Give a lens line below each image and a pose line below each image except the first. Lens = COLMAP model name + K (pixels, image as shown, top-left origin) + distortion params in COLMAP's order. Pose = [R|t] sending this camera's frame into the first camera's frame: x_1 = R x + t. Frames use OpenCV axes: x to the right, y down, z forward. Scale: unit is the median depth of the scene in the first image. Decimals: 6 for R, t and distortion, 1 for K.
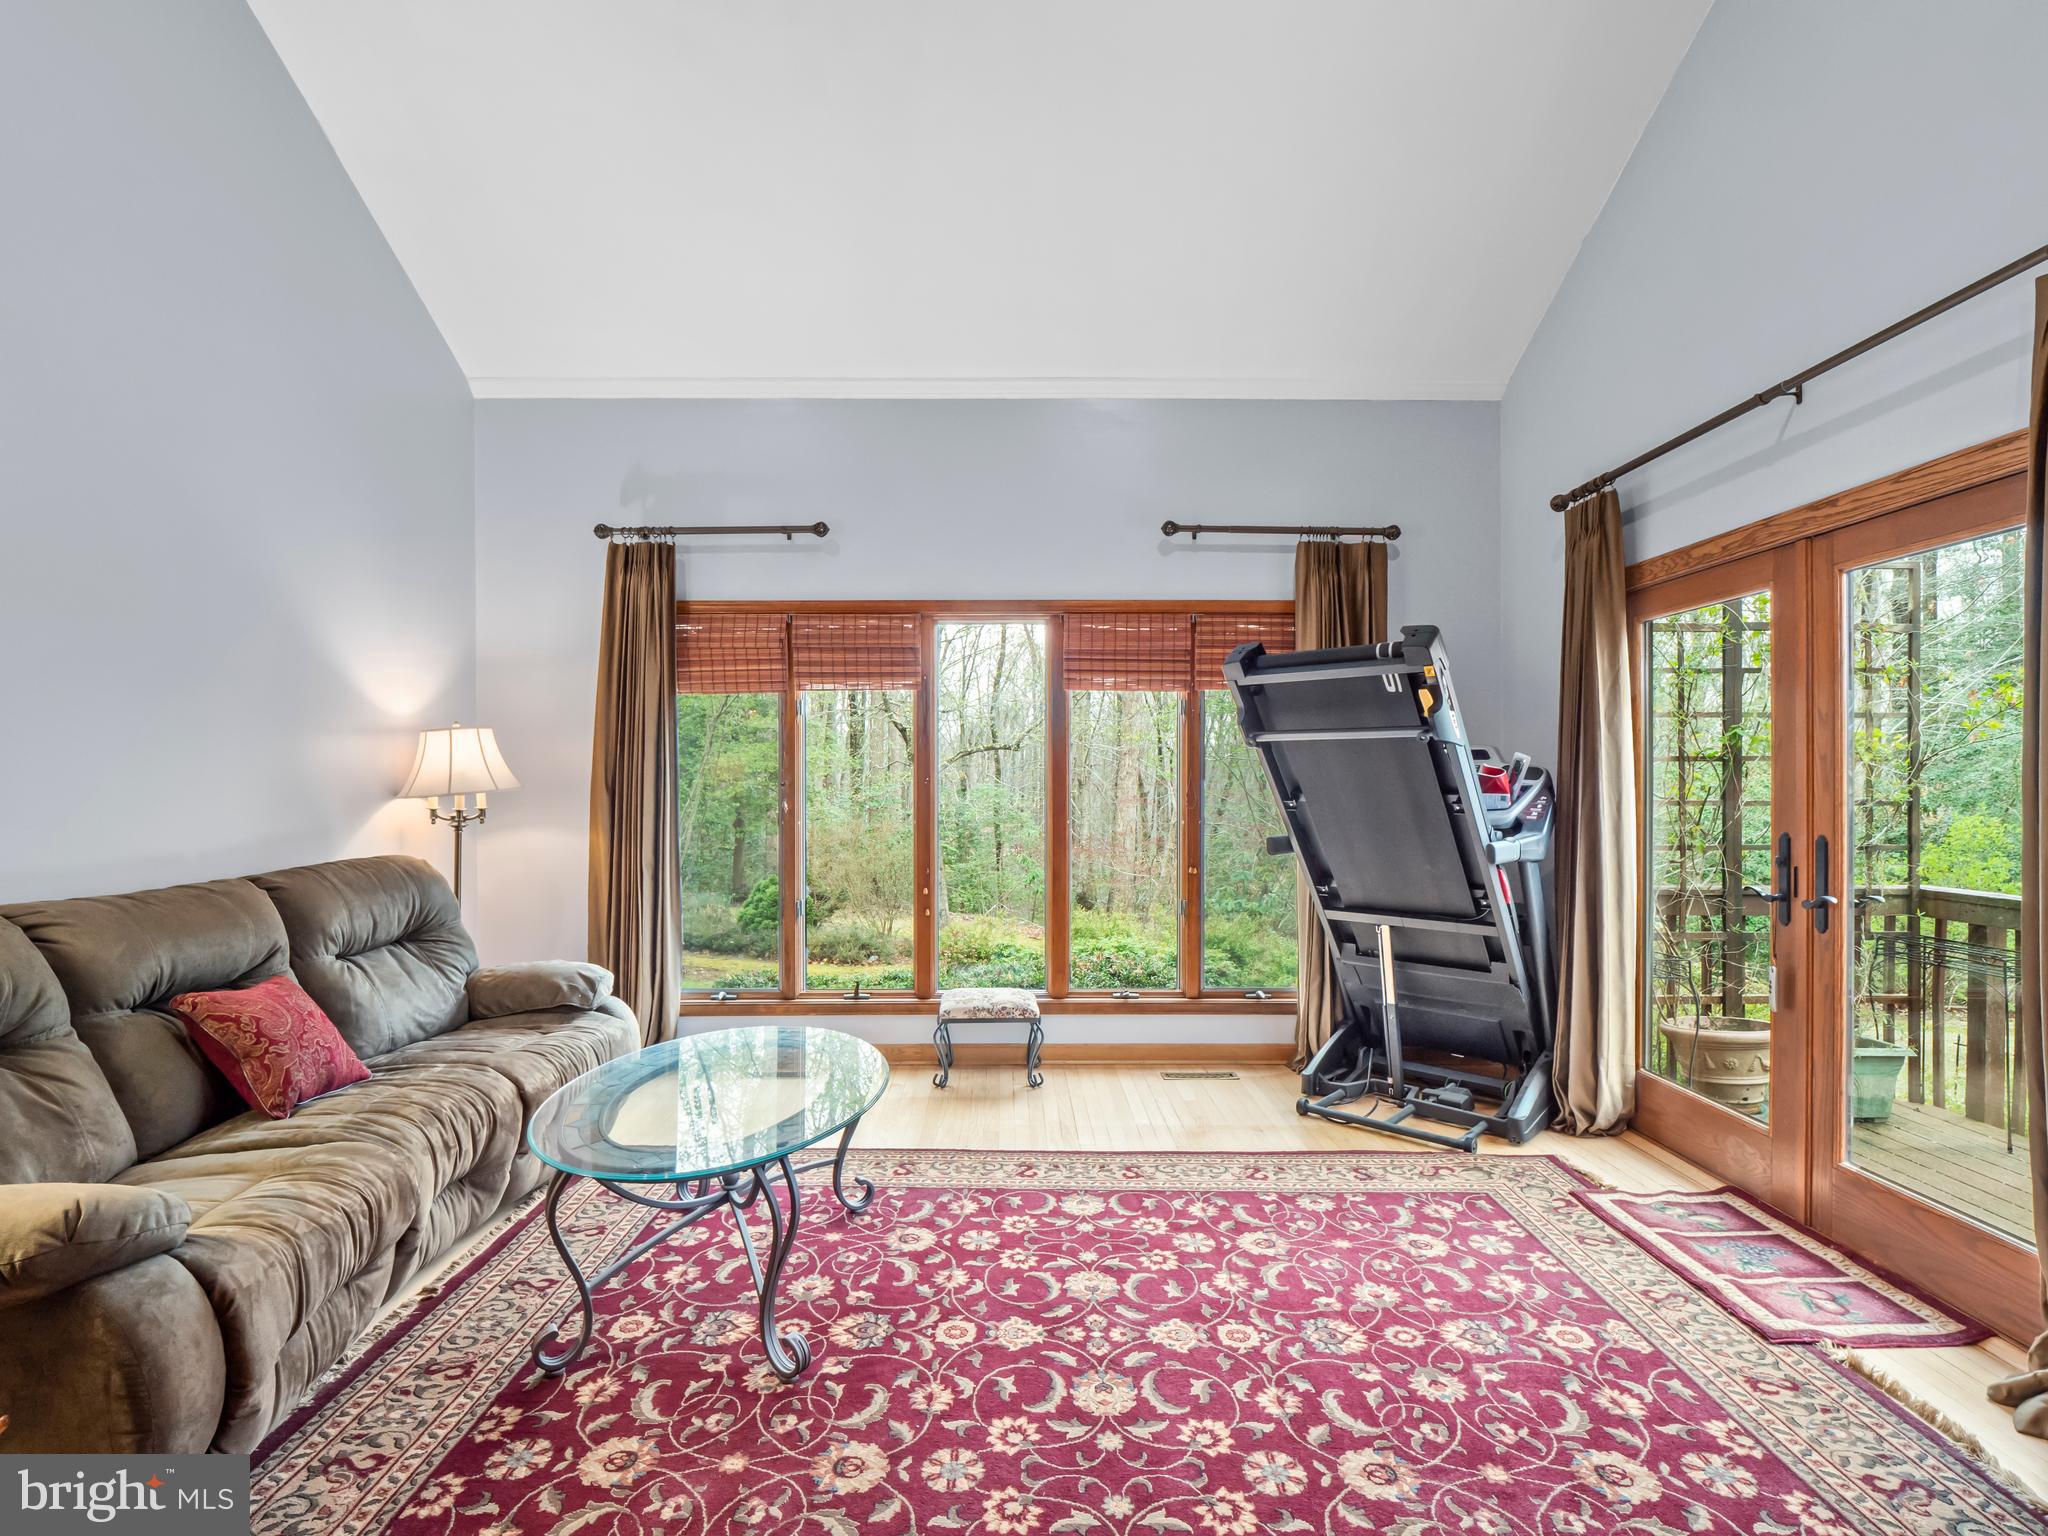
lens RADIAL K [[1015.2, 0, 1011.5], [0, 1015.2, 775.4], [0, 0, 1]] dist [-0.015383, -0.001044]
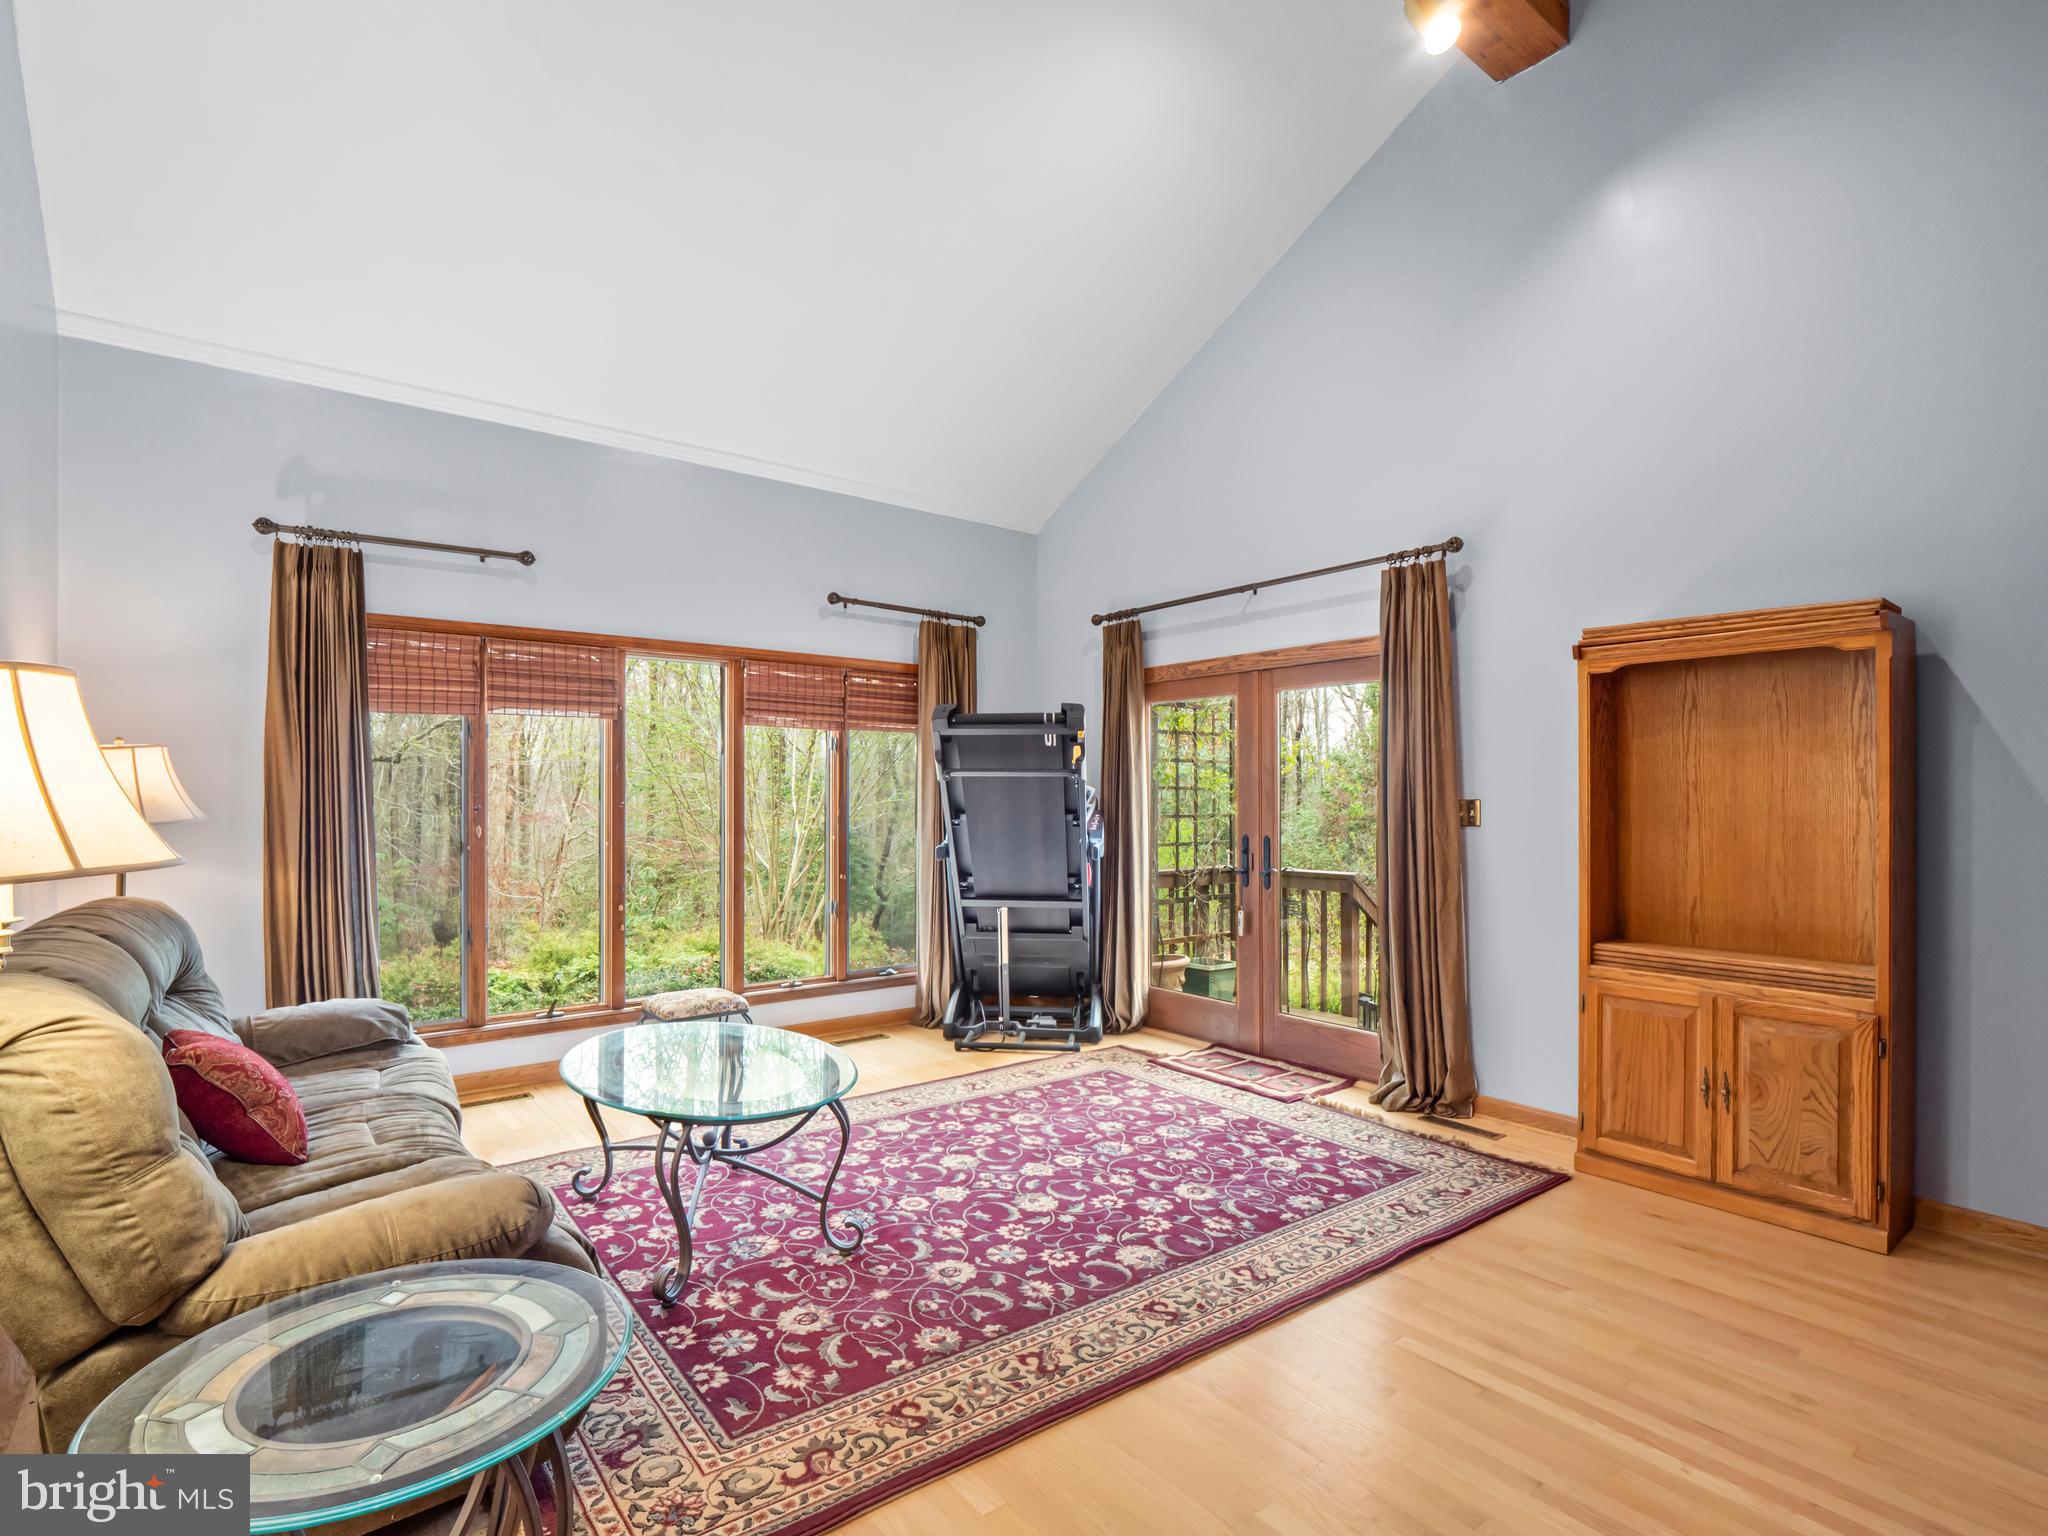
lens RADIAL K [[1015.2, 0, 1011.5], [0, 1015.2, 775.4], [0, 0, 1]] dist [-0.015383, -0.001044]
pose [[0.789989, 0.013902, 0.612964, -0.634265], [-0.005781, 0.999867, -0.015226, -0.017177], [-0.613094, 0.008484, 0.789964, -0.153675]]
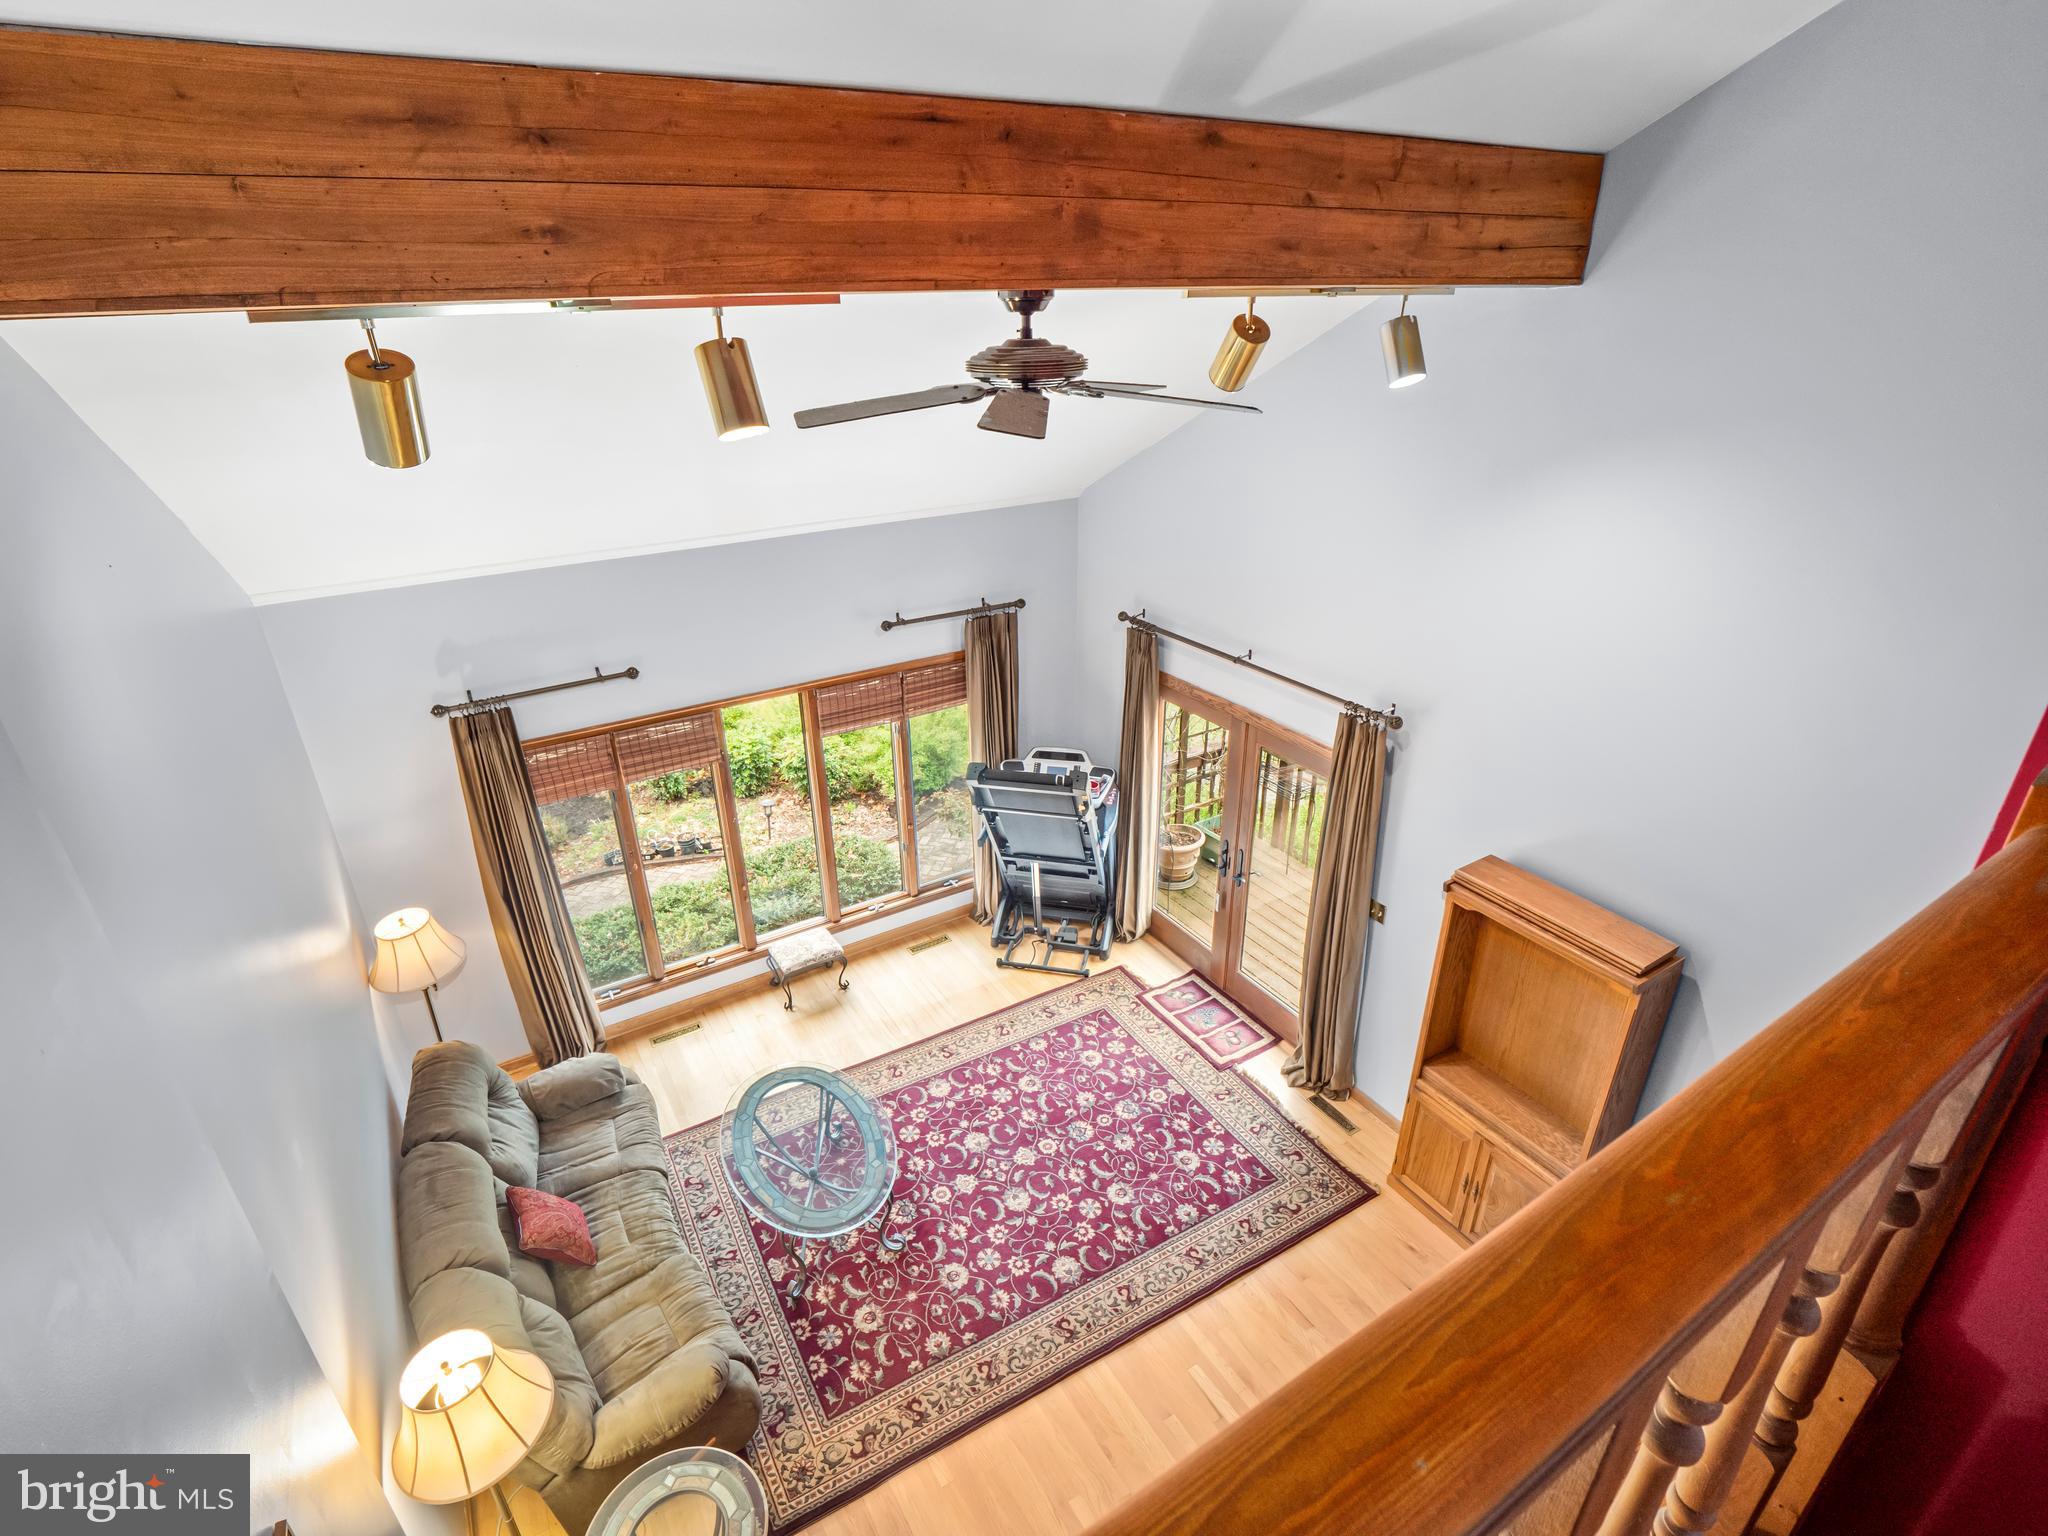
lens RADIAL K [[1005.1, 0, 1017.9], [0, 1005.1, 750.7], [0, 0, 1]] dist [-0.018753, -0.000535]
pose [[0.856599, -0.225801, 0.463953, -0.564142], [0.011488, 0.907286, 0.420357, -1.007324], [-0.515855, -0.354748, 0.779774, -0.380061]]
